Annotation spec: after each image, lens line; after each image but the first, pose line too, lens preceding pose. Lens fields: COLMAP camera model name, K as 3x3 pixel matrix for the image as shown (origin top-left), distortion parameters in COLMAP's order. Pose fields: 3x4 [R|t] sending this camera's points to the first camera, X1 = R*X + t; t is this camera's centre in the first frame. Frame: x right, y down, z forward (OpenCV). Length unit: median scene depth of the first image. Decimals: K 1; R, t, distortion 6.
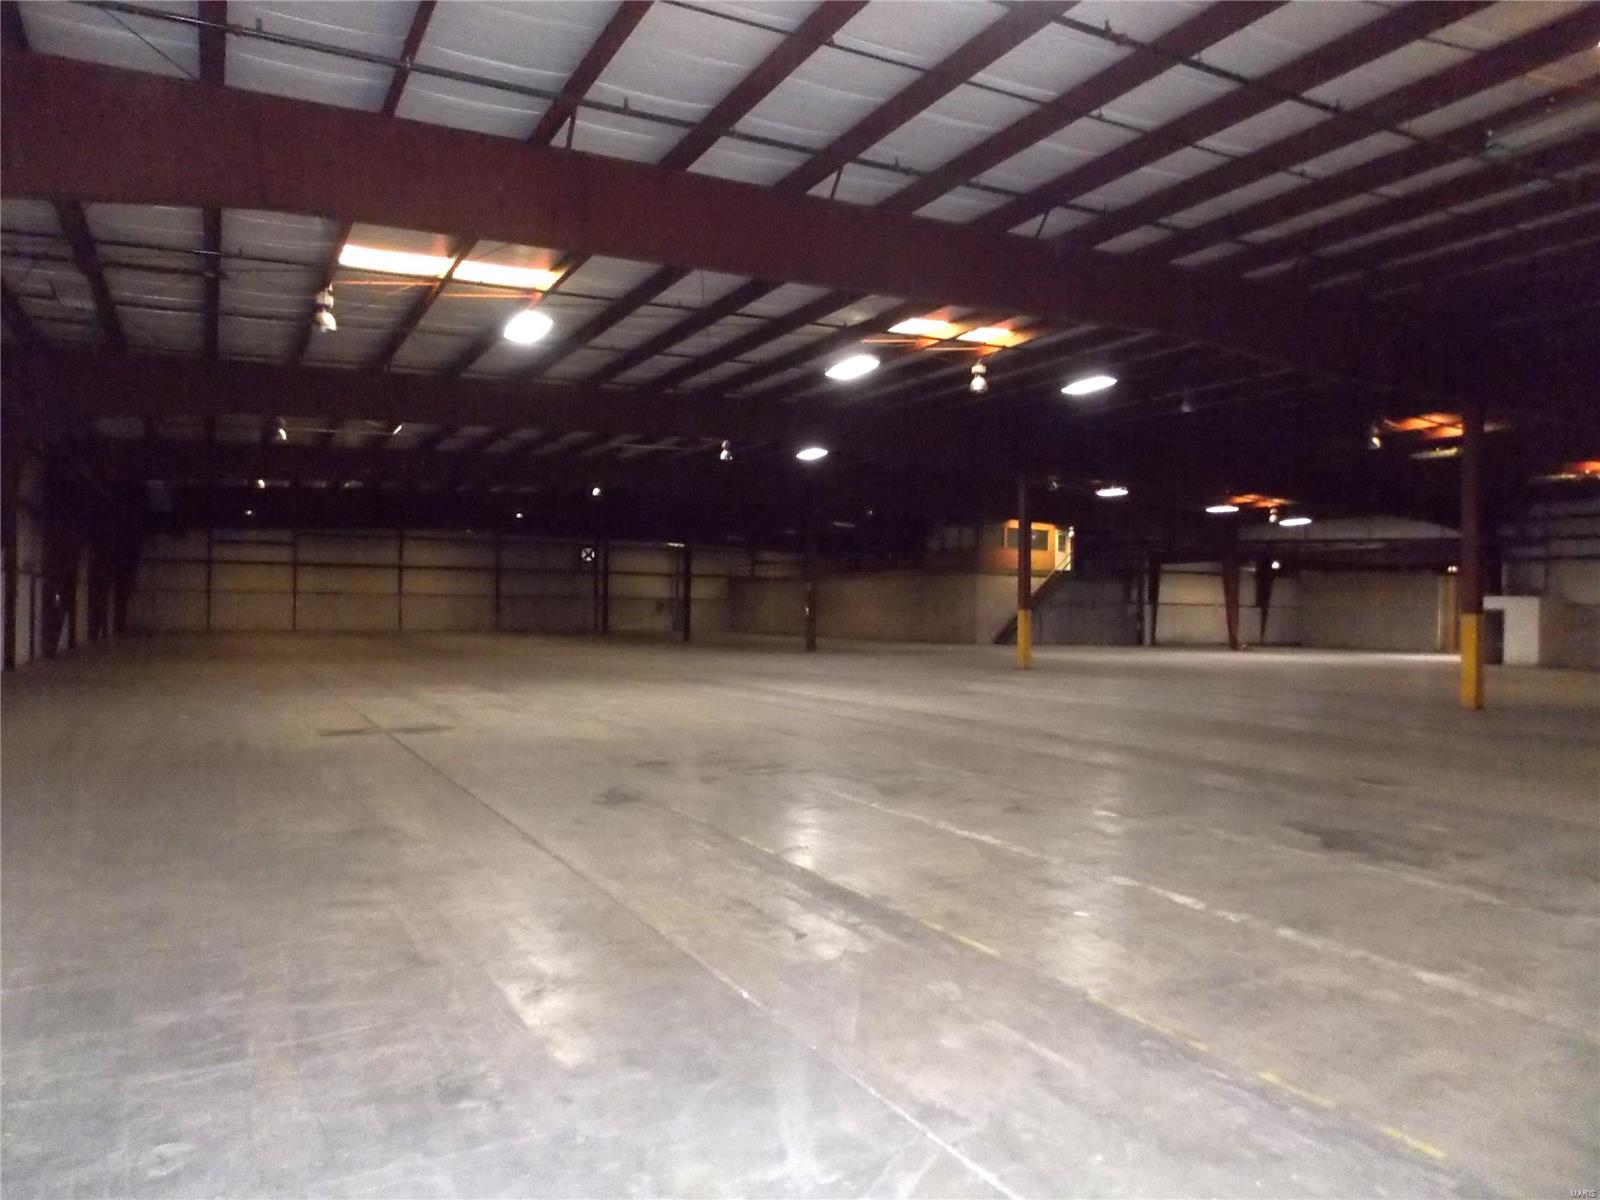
lens RADIAL K [[1075.2, 0, 804.2], [0, 1075.2, 601.3], [0, 0, 1]] dist [0.000691, -0.006177]
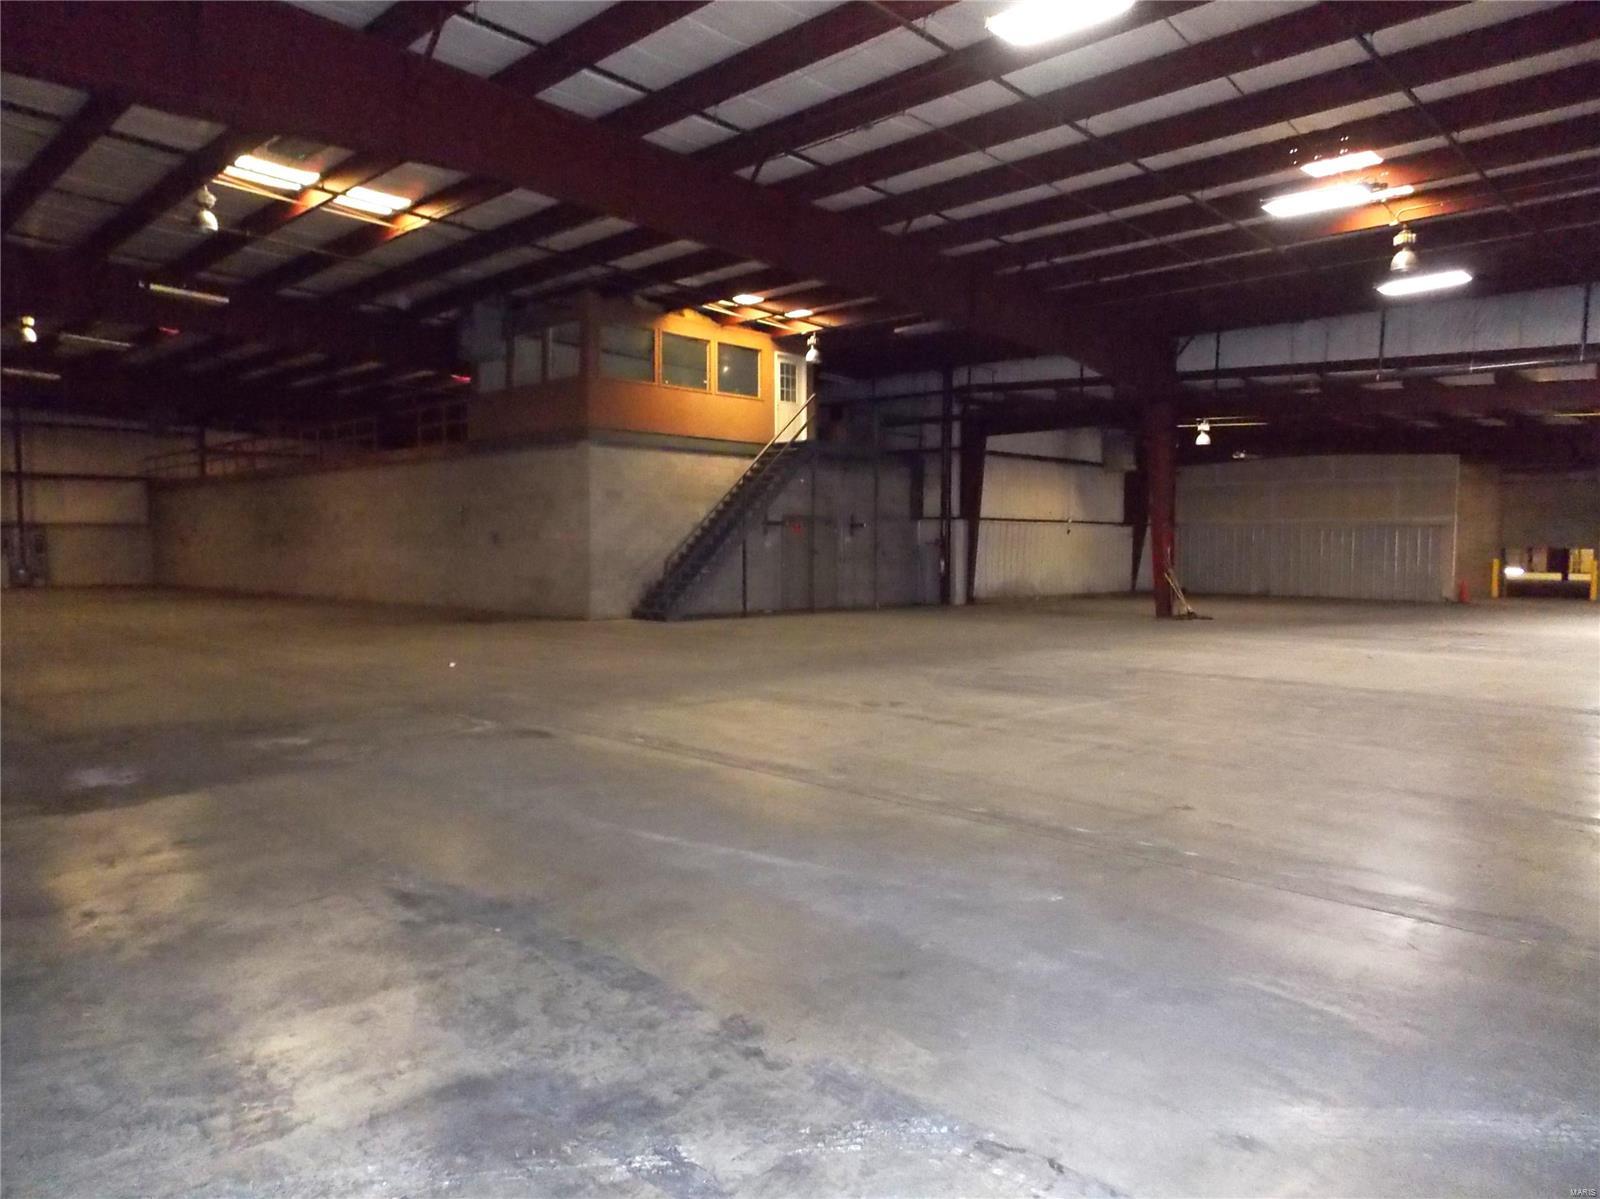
lens RADIAL K [[1075.2, 0, 800.6], [0, 1075.2, 590.0], [0, 0, 1]] dist [0.000691, -0.006177]
pose [[0.961076, -0.026605, 0.275000, 0.122344], [0.010587, 0.998168, 0.059566, 0.004647], [-0.276081, -0.054336, 0.959597, 0.573914]]
